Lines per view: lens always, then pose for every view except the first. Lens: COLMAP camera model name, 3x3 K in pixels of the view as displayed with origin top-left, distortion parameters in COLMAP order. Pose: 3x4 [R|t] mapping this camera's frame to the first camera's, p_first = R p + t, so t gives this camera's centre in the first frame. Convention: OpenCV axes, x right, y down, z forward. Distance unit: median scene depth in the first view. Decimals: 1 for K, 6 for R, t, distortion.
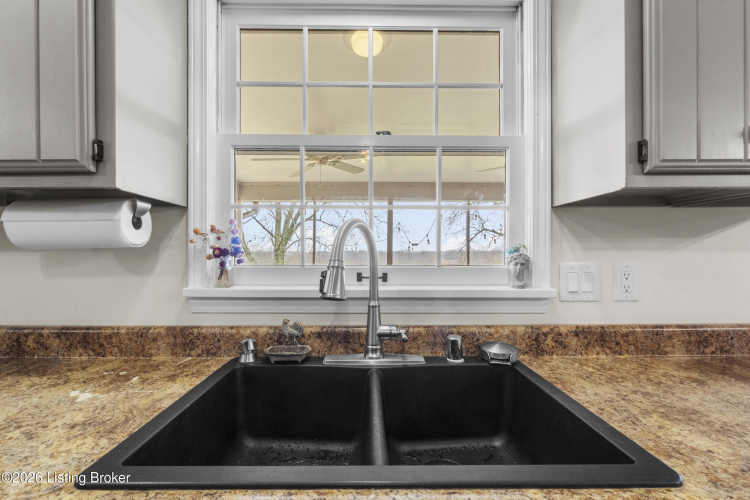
lens RADIAL K [[321.8, 0, 373.7], [0, 321.8, 266.6], [0, 0, 1]] dist [0.000635, 0.000114]
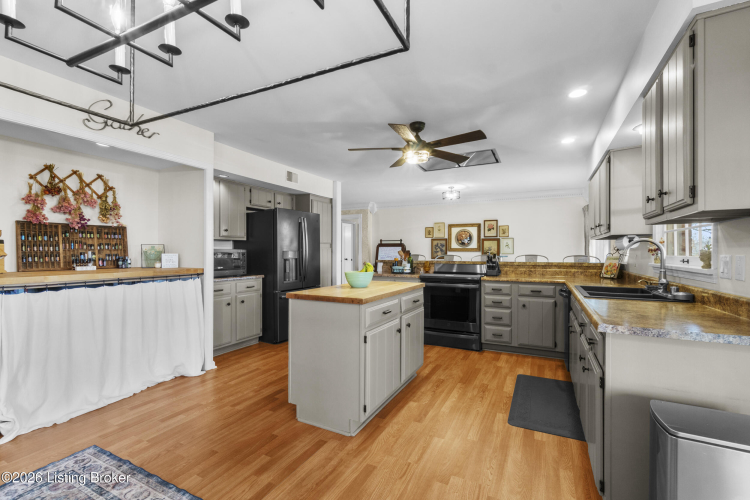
lens RADIAL K [[324.3, 0, 374.4], [0, 324.3, 245.7], [0, 0, 1]] dist [0.002711, 0.000881]
pose [[-0.468933, -0.019777, -0.883012, 3.139568], [-0.003870, 0.999786, -0.020337, -0.022189], [0.883225, -0.006119, -0.468909, 0.230322]]
